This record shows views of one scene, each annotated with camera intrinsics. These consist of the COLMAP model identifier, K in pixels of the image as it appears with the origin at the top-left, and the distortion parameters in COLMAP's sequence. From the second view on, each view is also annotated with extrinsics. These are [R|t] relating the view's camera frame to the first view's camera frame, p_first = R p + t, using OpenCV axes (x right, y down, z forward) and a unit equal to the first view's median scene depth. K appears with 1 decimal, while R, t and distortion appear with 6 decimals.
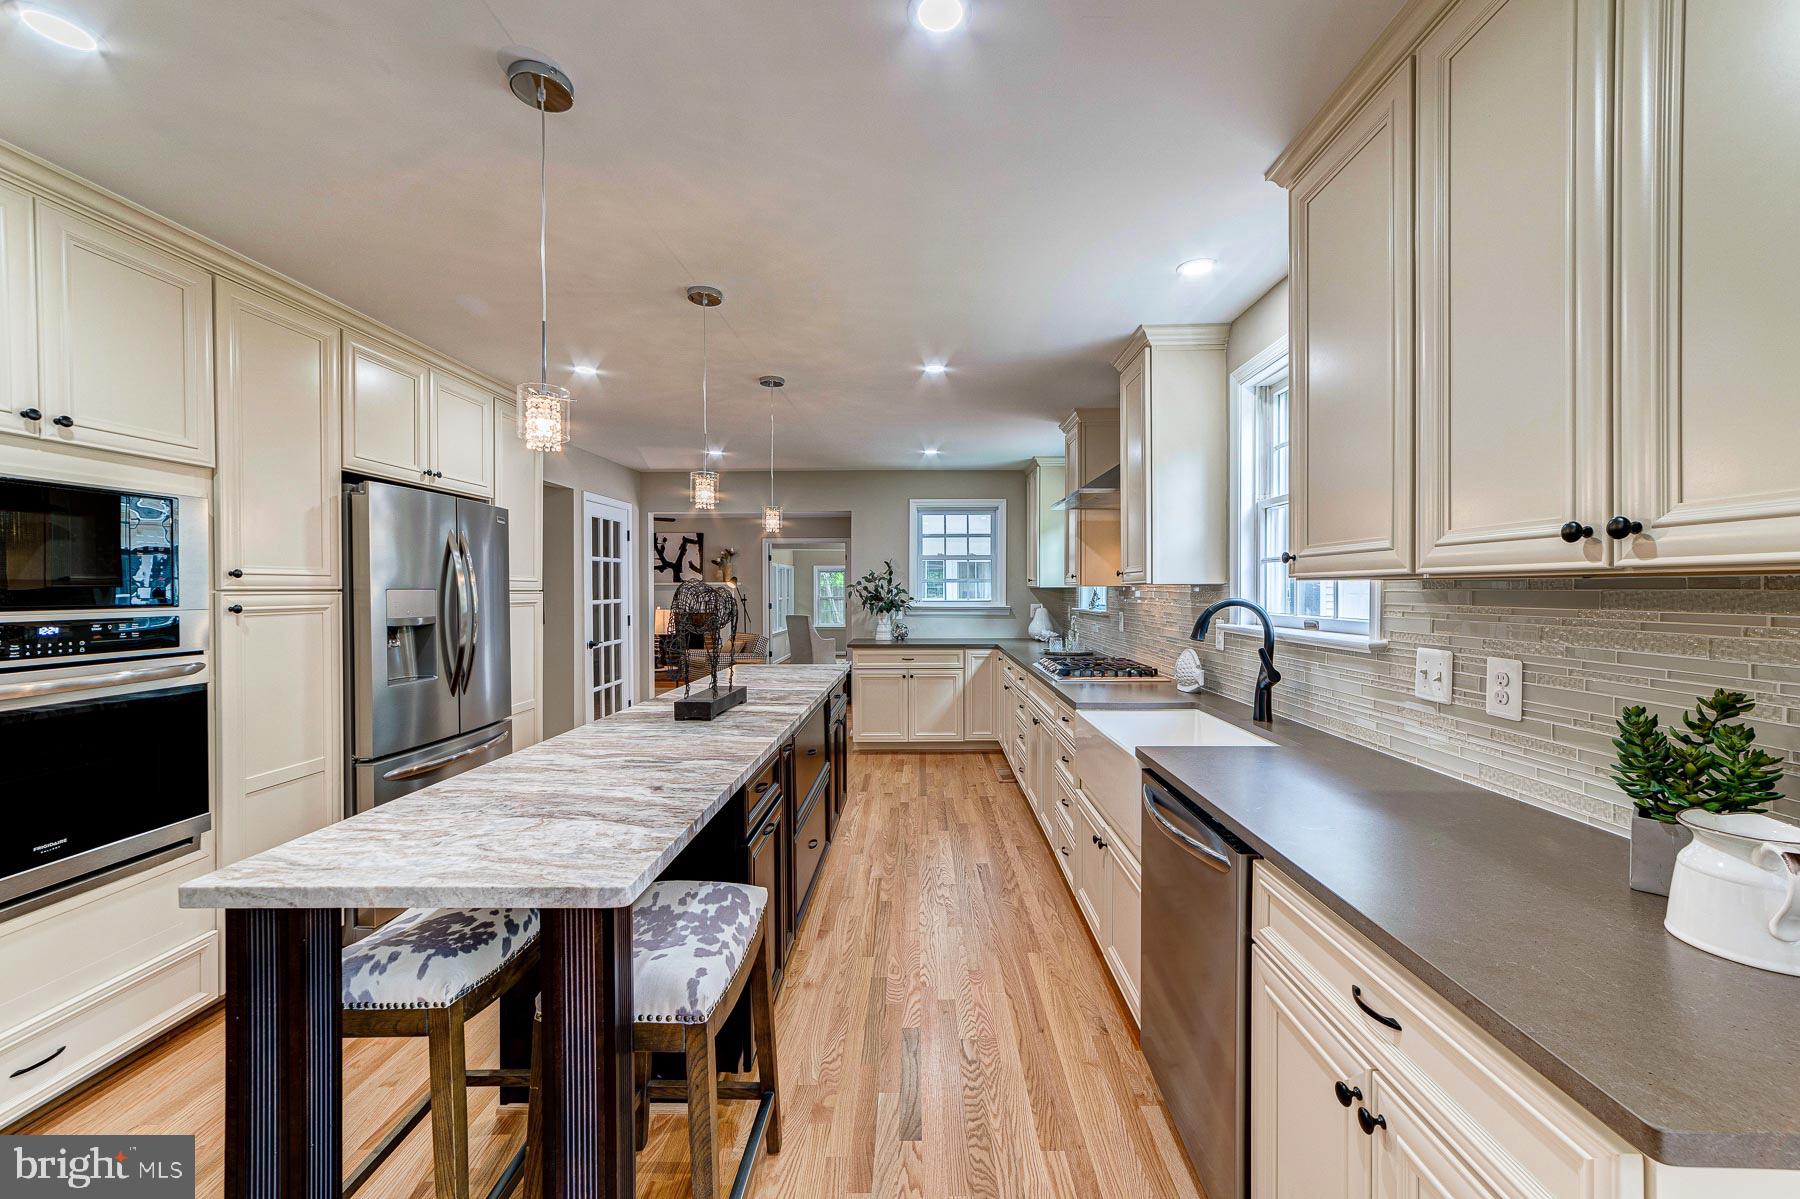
lens RADIAL K [[697.9, 0, 913.5], [0, 697.9, 588.6], [0, 0, 1]] dist [0.002101, 0.000722]
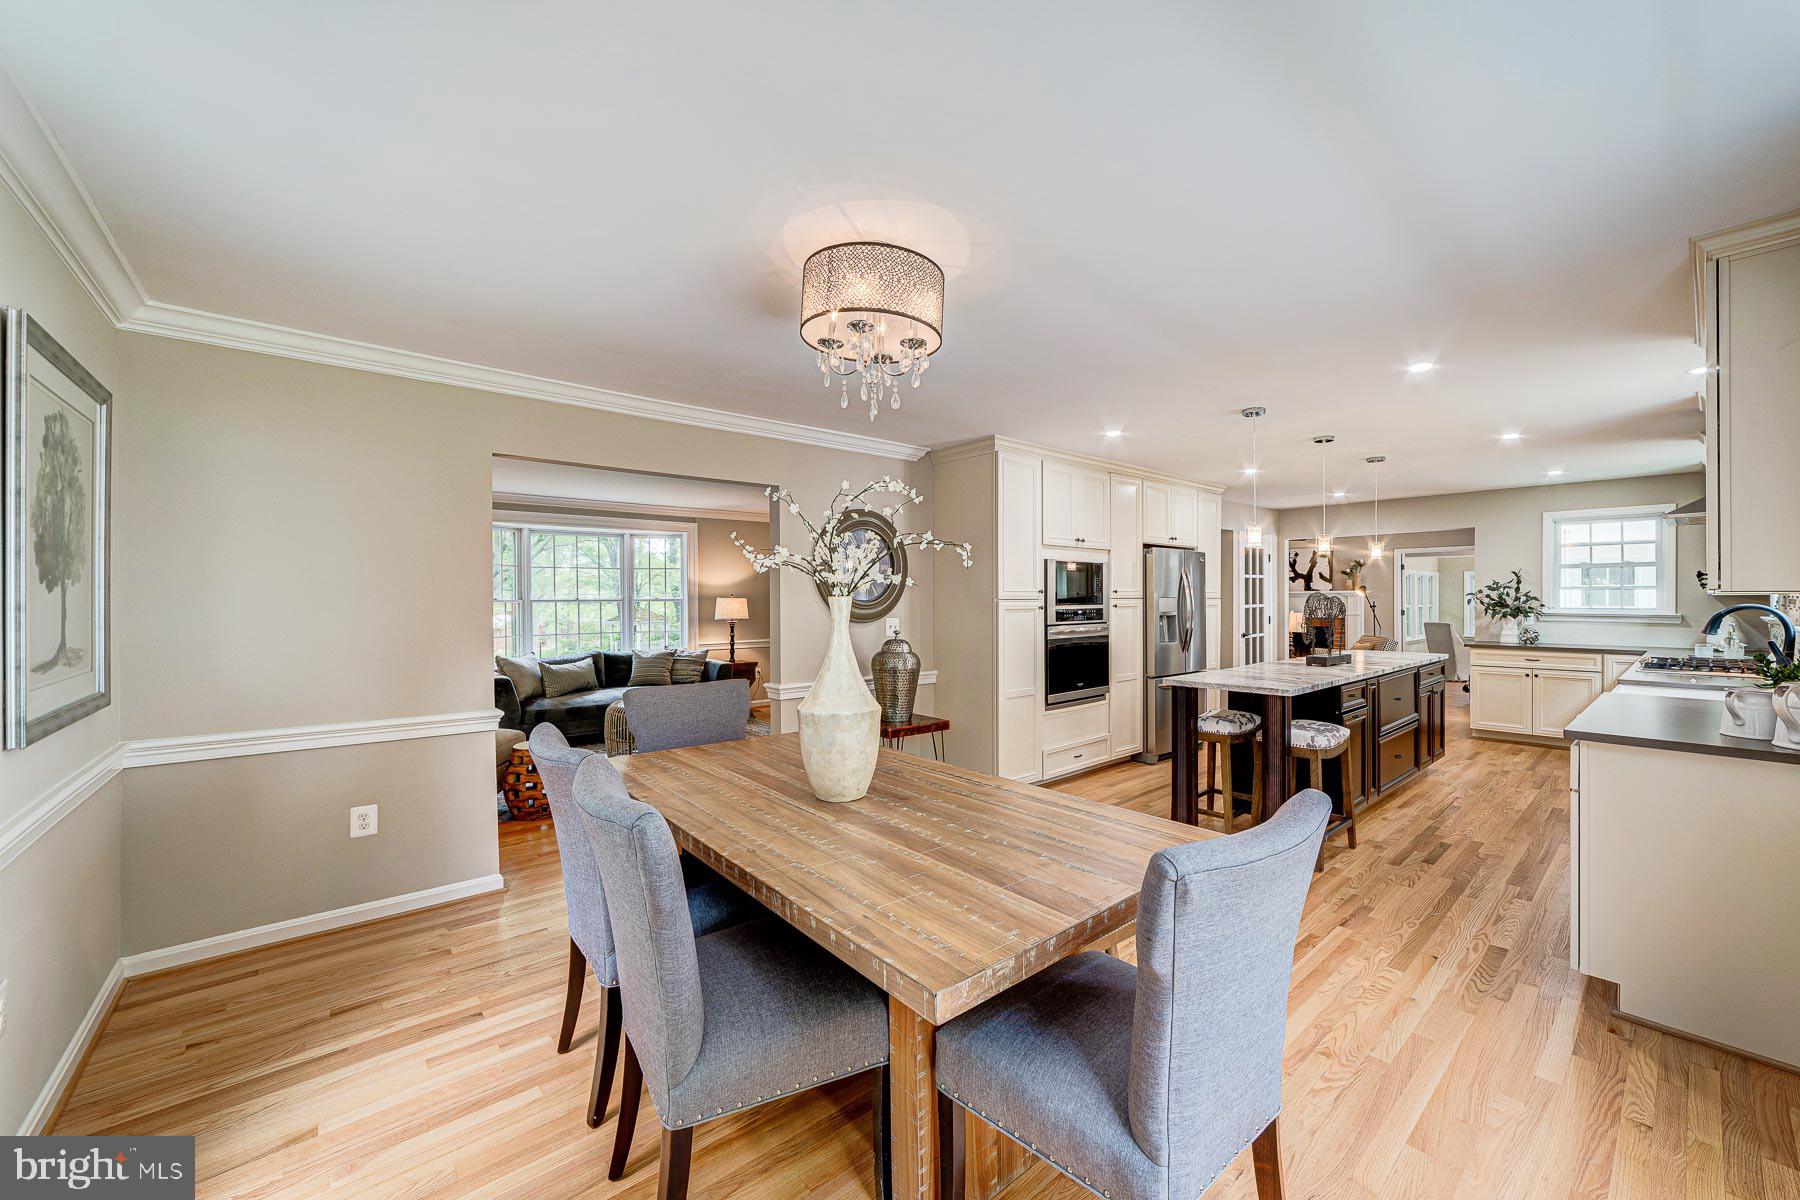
lens RADIAL K [[689.6, 0, 915.7], [0, 689.6, 600.9], [0, 0, 1]] dist [-0.011110, 0.000040]
pose [[0.663200, 0.002641, -0.748438, 0.292519], [0.002688, 0.999979, 0.005910, -0.003337], [0.748438, -0.005931, 0.663179, -0.857685]]
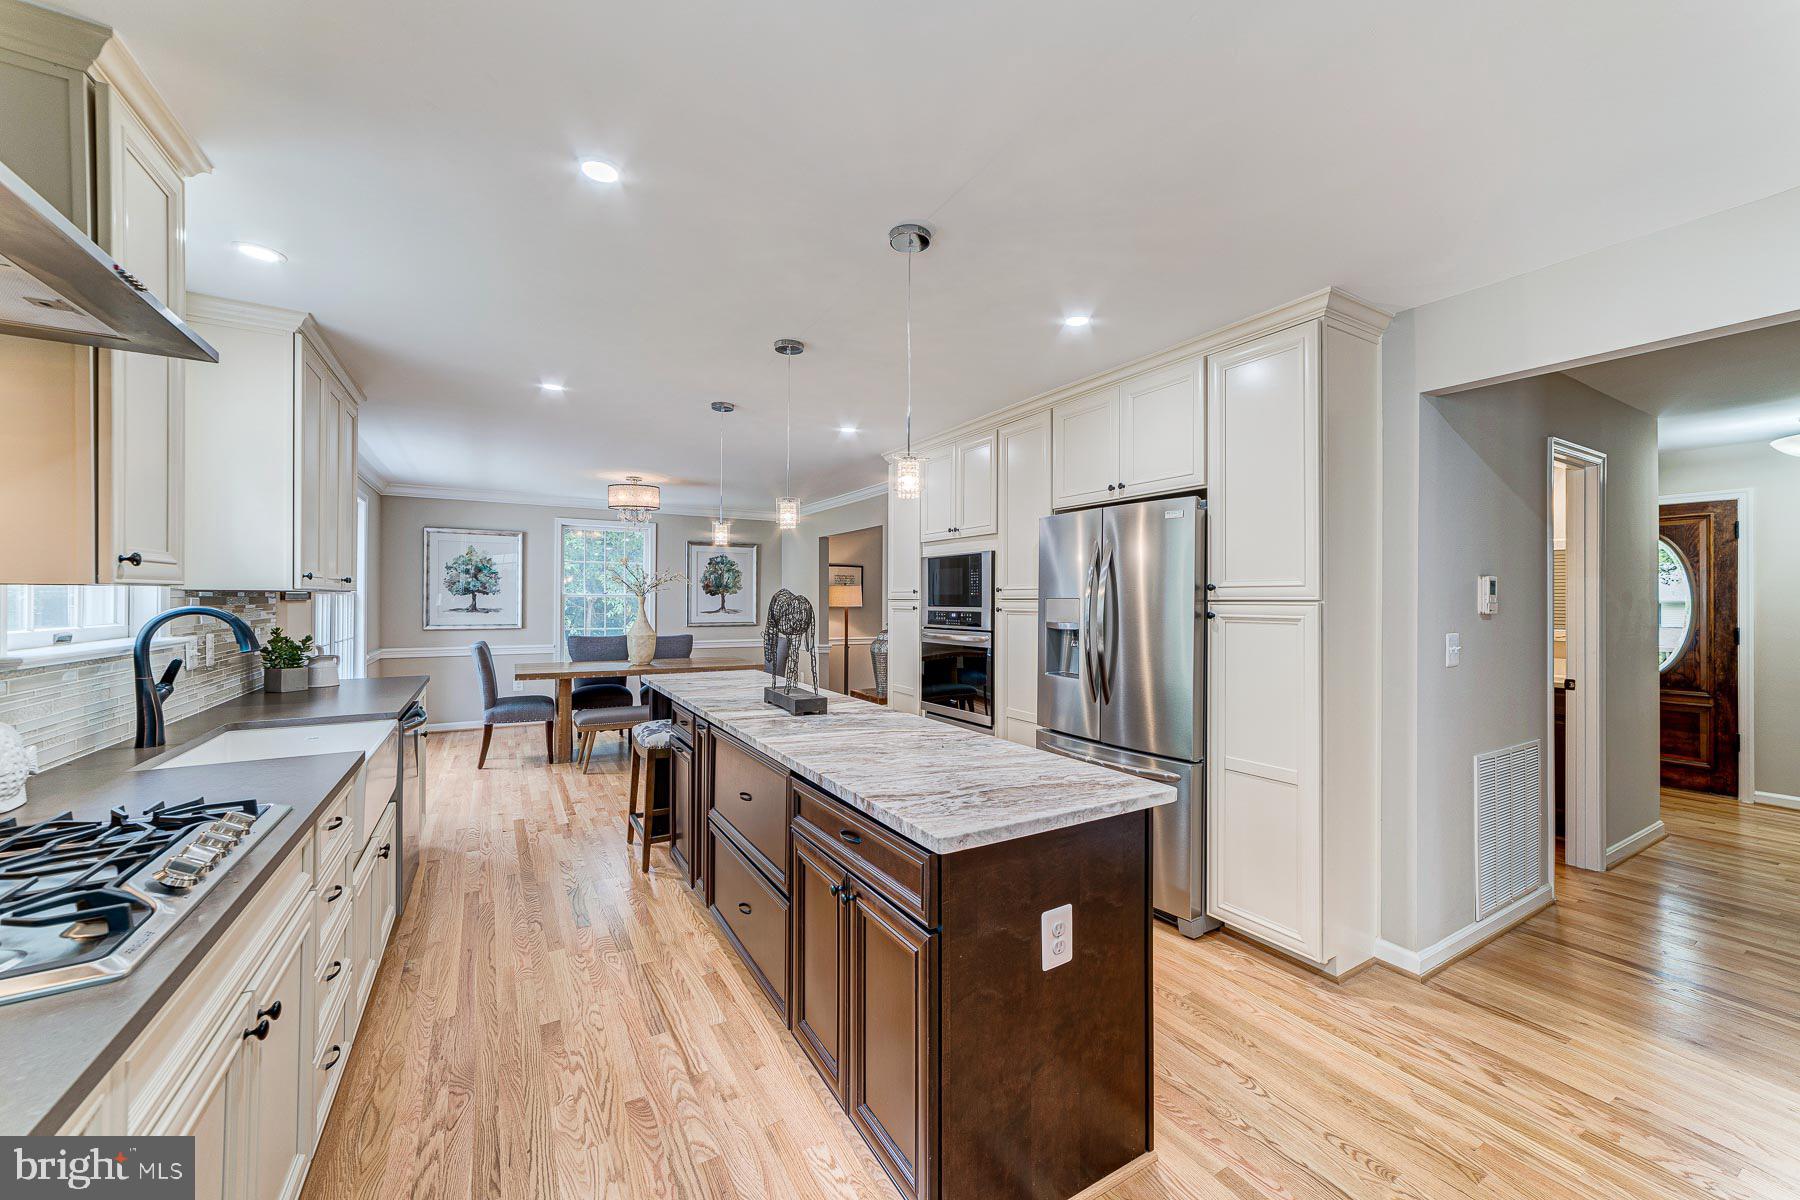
lens RADIAL K [[689.6, 0, 915.7], [0, 689.6, 600.9], [0, 0, 1]] dist [-0.011110, 0.000040]
pose [[-0.847243, -0.001178, -0.531204, 0.113300], [-0.002341, 0.999996, 0.001516, 0.003877], [0.531200, 0.002528, -0.847243, 1.761342]]
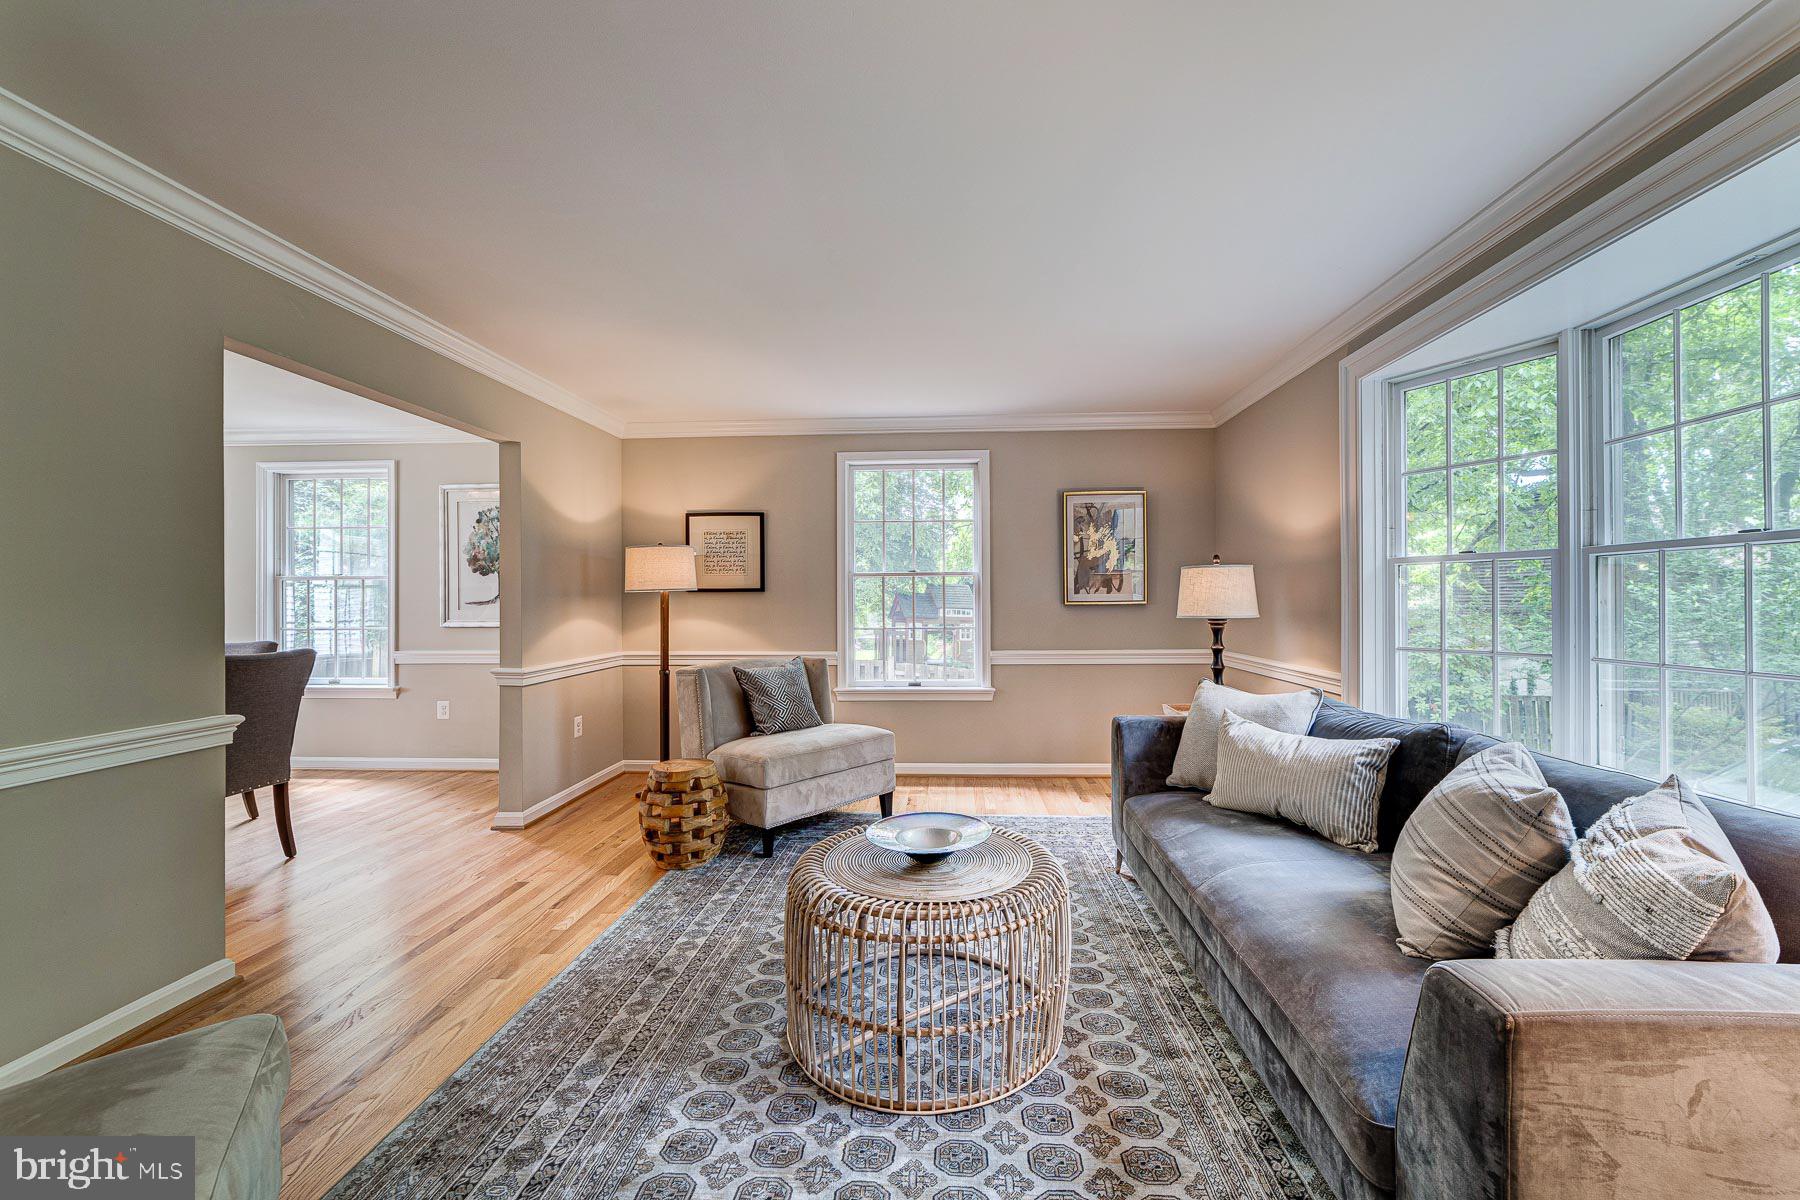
lens RADIAL K [[706.6, 0, 913.7], [0, 706.6, 600.3], [0, 0, 1]] dist [-0.008635, 0.000297]
pose [[-0.998749, 0.006806, 0.049547, -1.767601], [0.006544, 0.999964, -0.005438, 0.064390], [-0.049582, -0.005106, -0.998757, 0.589239]]
